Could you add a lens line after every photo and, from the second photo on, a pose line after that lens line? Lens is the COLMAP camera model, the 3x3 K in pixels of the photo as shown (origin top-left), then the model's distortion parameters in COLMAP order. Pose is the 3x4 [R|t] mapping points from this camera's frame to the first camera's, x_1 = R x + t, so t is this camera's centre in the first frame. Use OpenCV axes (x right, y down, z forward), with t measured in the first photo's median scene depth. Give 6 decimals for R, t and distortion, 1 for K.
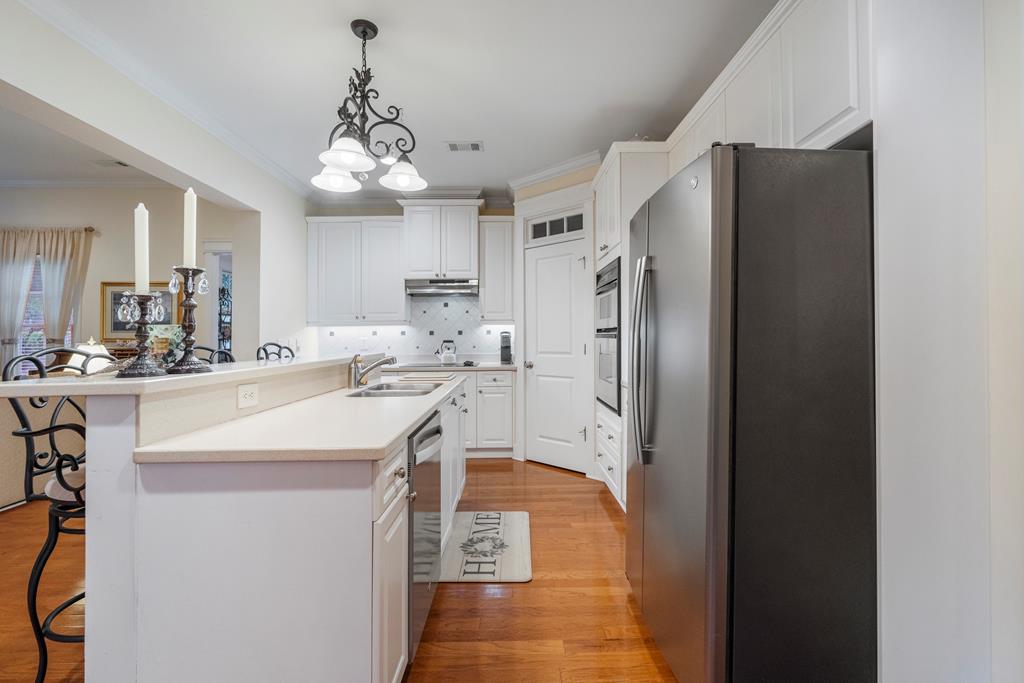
lens RADIAL K [[465.0, 0, 510.5], [0, 465.0, 332.7], [0, 0, 1]] dist [-0.001377, -0.000008]
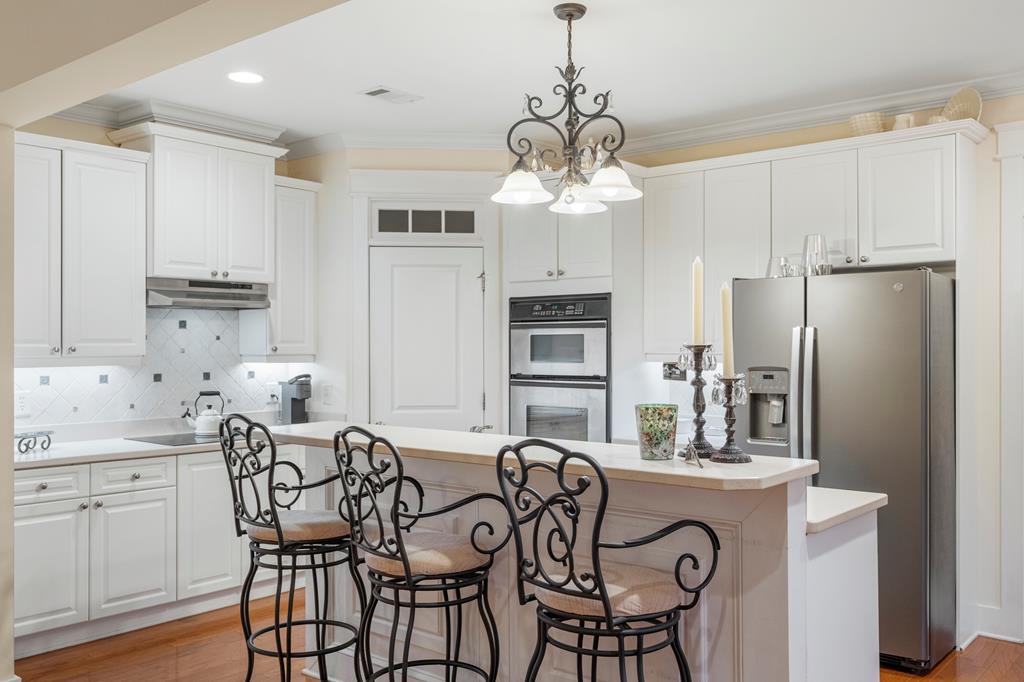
lens RADIAL K [[908.2, 0, 512.0], [0, 908.2, 341.0], [0, 0, 1]] dist [0.000109, 0.000049]
pose [[0.638059, 0.012400, 0.769888, -0.753486], [-0.010835, 0.999916, -0.007126, -0.040433], [-0.769911, -0.003795, 0.638139, 0.051381]]
